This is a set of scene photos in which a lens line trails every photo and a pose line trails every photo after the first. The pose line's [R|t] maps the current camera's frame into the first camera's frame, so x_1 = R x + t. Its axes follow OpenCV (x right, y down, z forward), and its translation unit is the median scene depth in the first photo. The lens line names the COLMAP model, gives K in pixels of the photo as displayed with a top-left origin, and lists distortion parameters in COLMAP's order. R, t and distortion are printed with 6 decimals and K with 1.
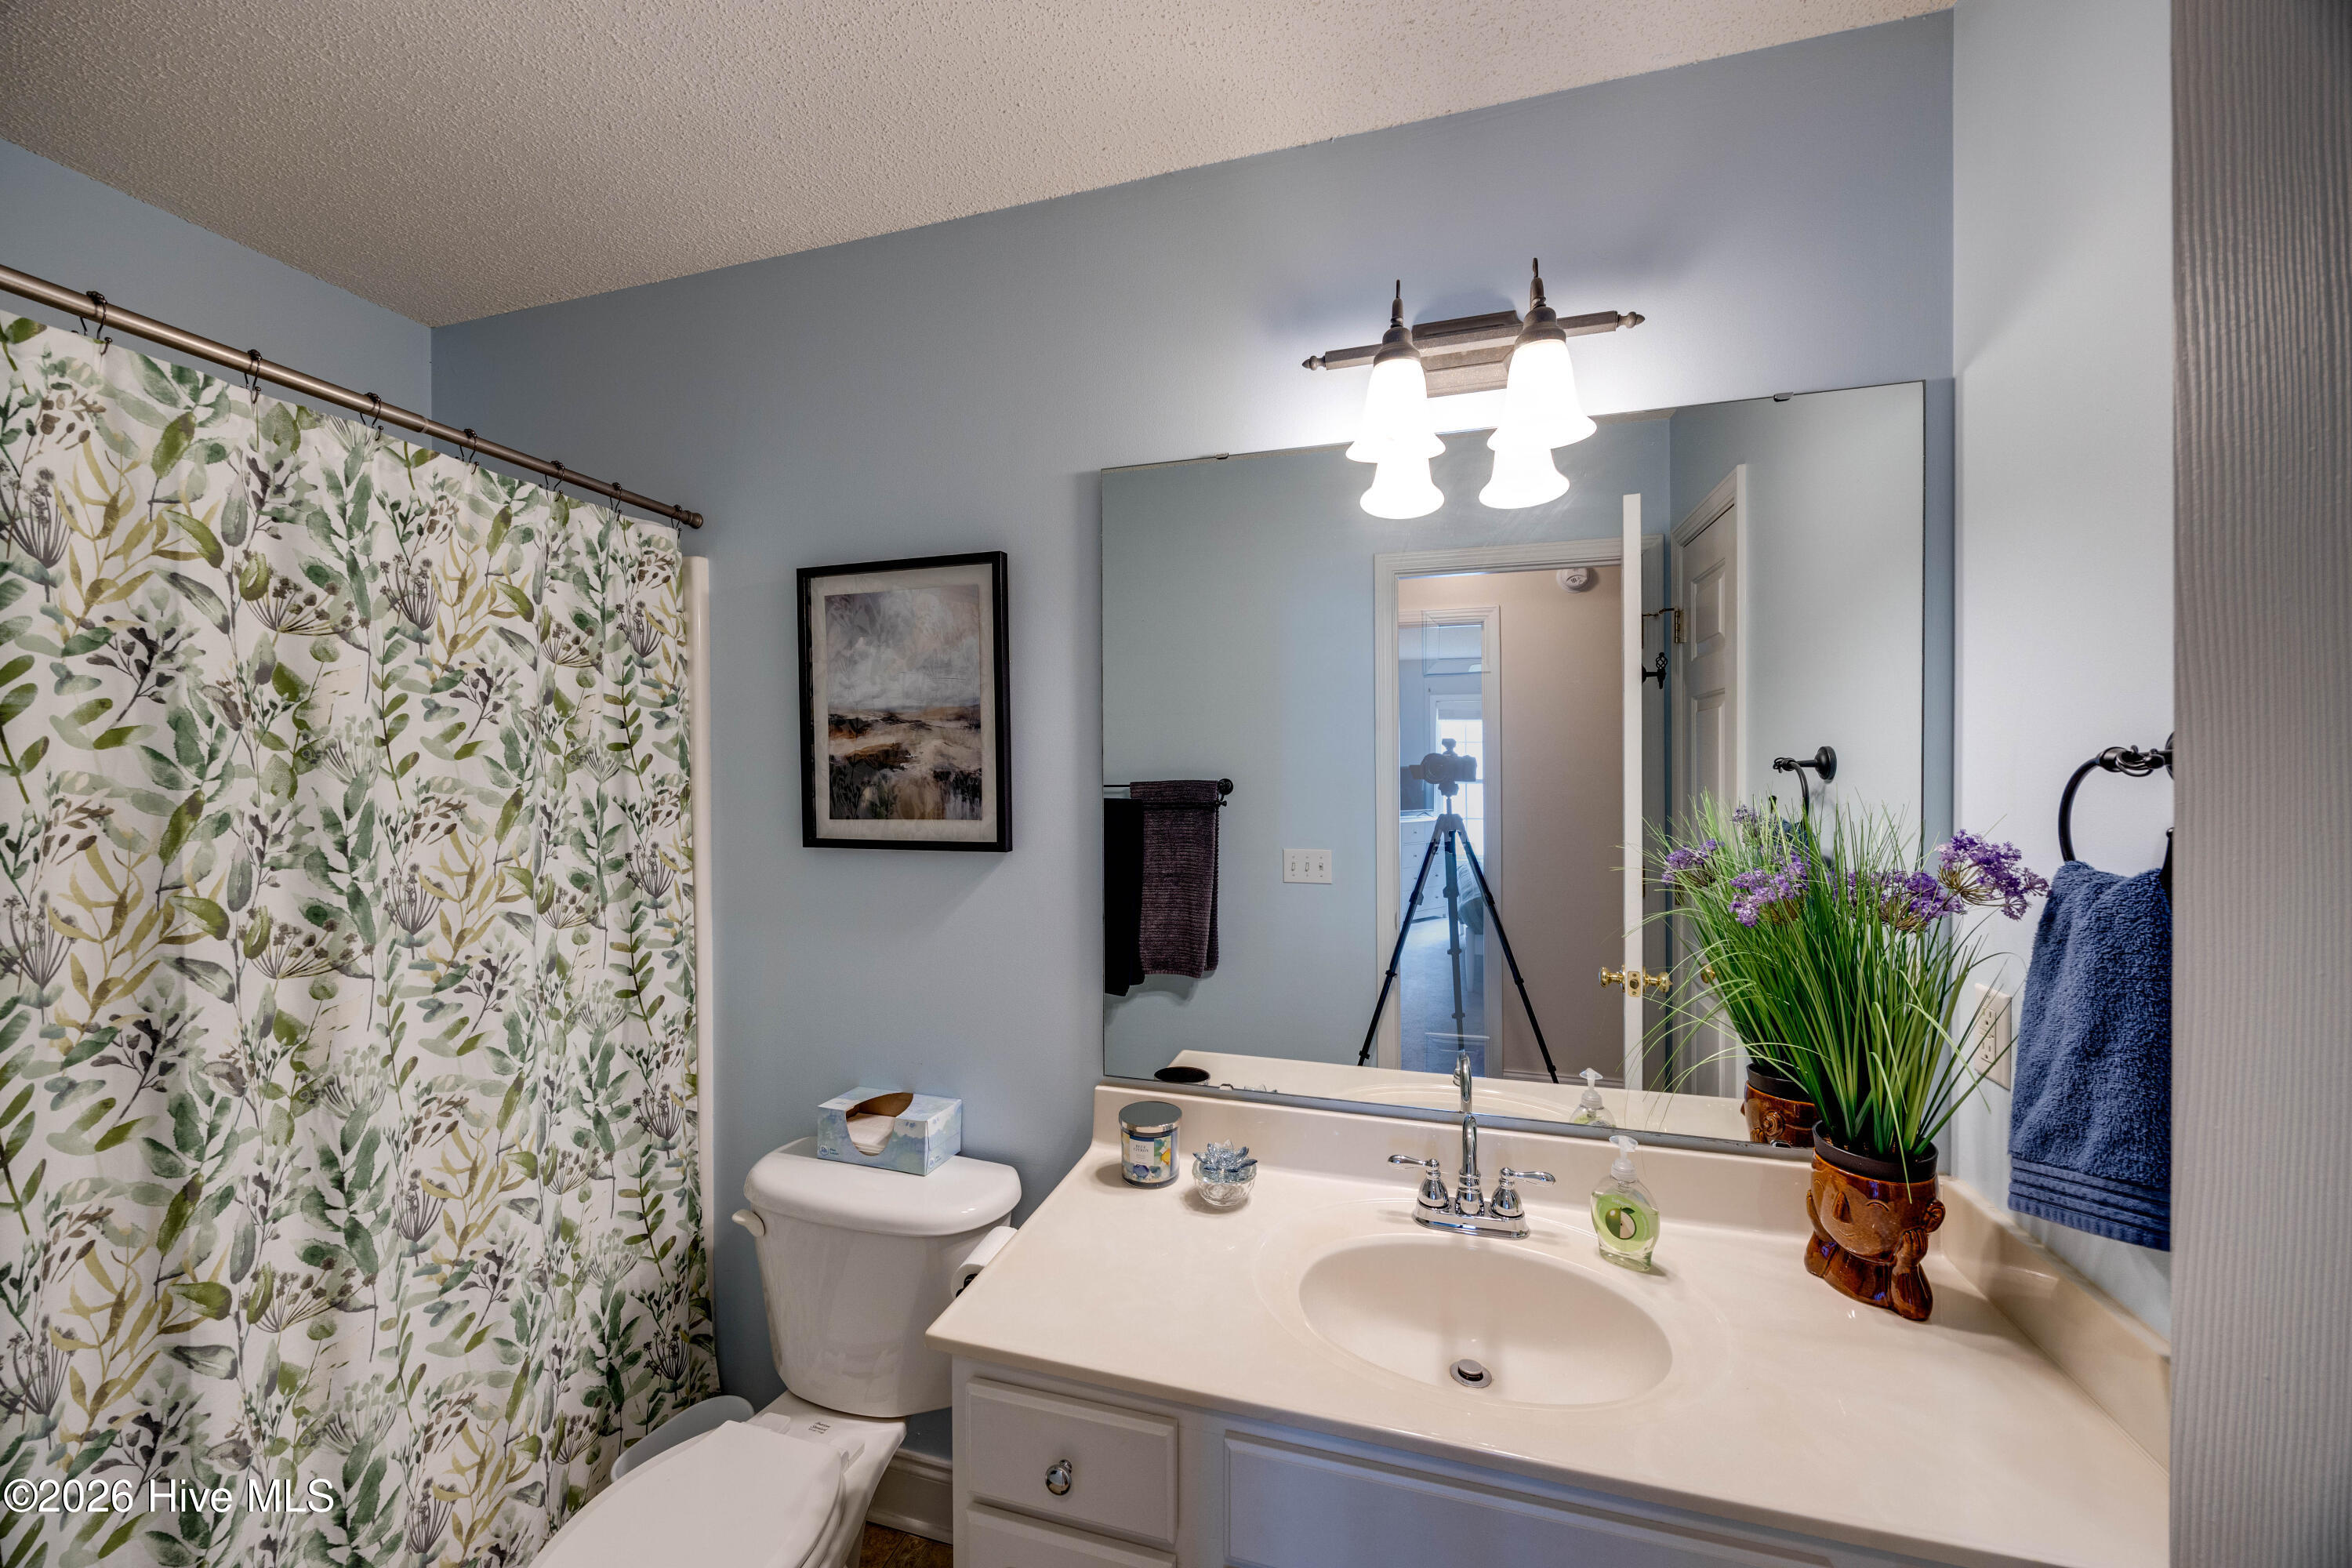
lens RADIAL K [[903.1, 0, 1176.4], [0, 903.1, 768.6], [0, 0, 1]] dist [-0.003014, -0.000249]
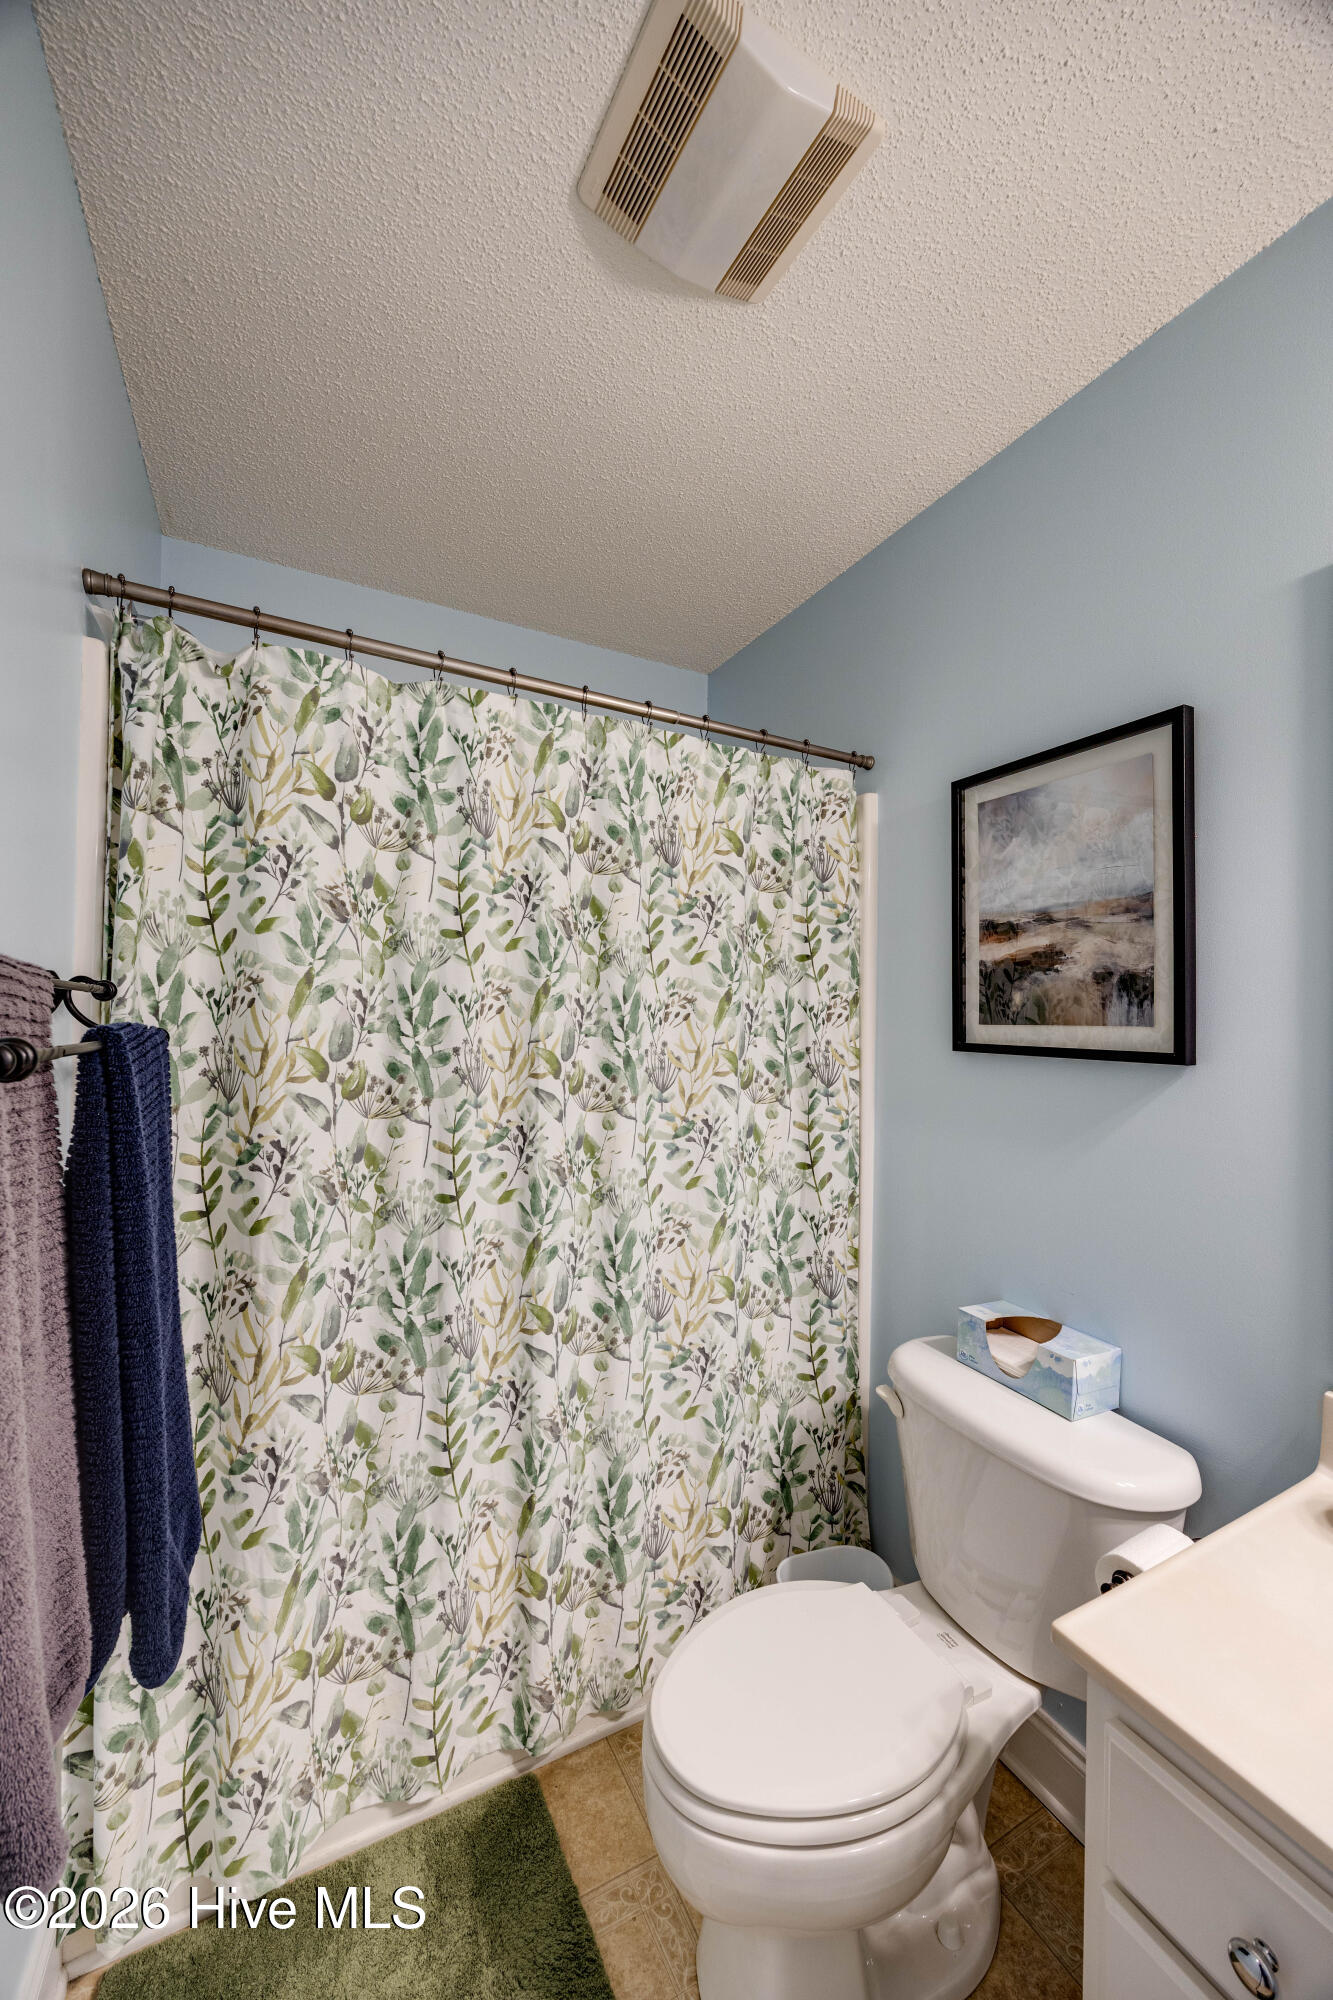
lens RADIAL K [[767.9, 0, 658.6], [0, 767.9, 1003.9], [0, 0, 1]] dist [-0.003014, -0.000249]
pose [[0.696161, 0.007105, -0.717850, -0.024619], [-0.019291, 0.999775, -0.008813, 0.057405], [0.717626, 0.019984, 0.696142, 0.181968]]
